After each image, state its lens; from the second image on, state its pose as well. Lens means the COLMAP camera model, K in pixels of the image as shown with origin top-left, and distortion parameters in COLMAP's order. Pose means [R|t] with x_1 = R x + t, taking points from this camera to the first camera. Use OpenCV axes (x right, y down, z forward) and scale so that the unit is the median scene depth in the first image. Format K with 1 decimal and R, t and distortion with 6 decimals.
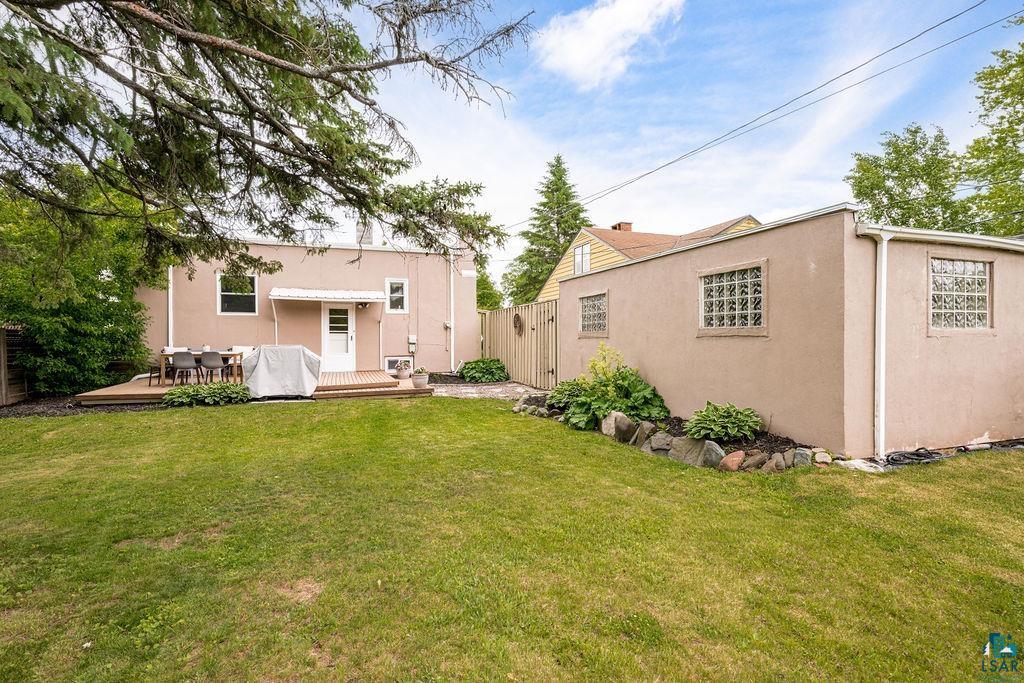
lens RADIAL K [[493.3, 0, 511.6], [0, 493.3, 340.9], [0, 0, 1]] dist [0.000189, 0.000254]
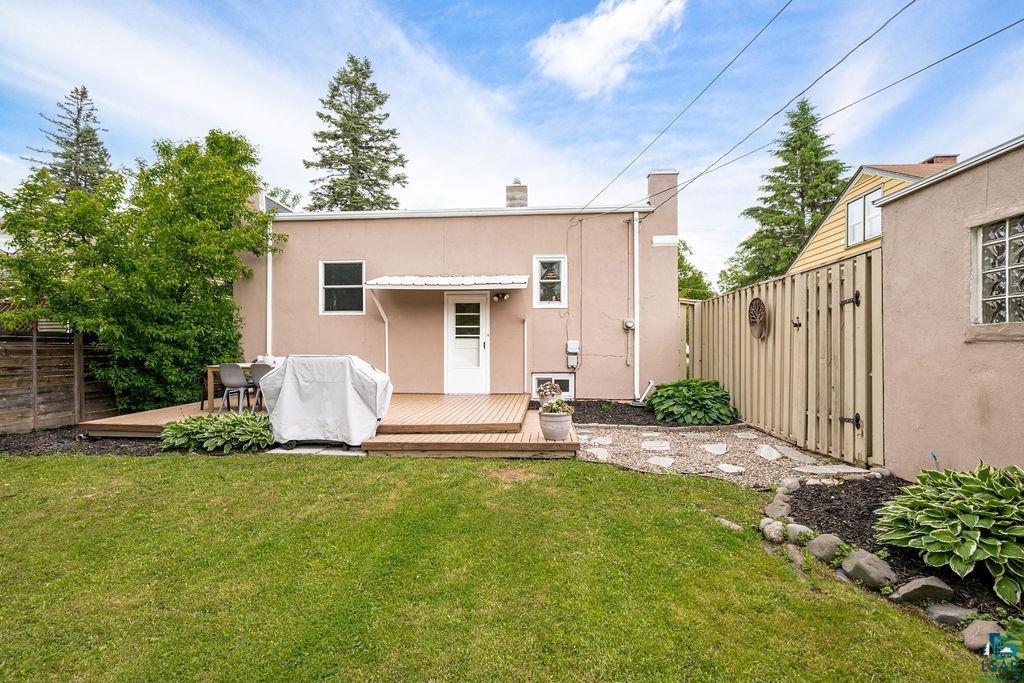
lens RADIAL K [[493.3, 0, 506.3], [0, 493.3, 348.7], [0, 0, 1]] dist [0.000189, 0.000254]
pose [[0.911297, 0.002161, -0.411744, -0.014104], [-0.003999, 0.999986, -0.003600, 0.001492], [0.411730, 0.004927, 0.911292, 0.388061]]
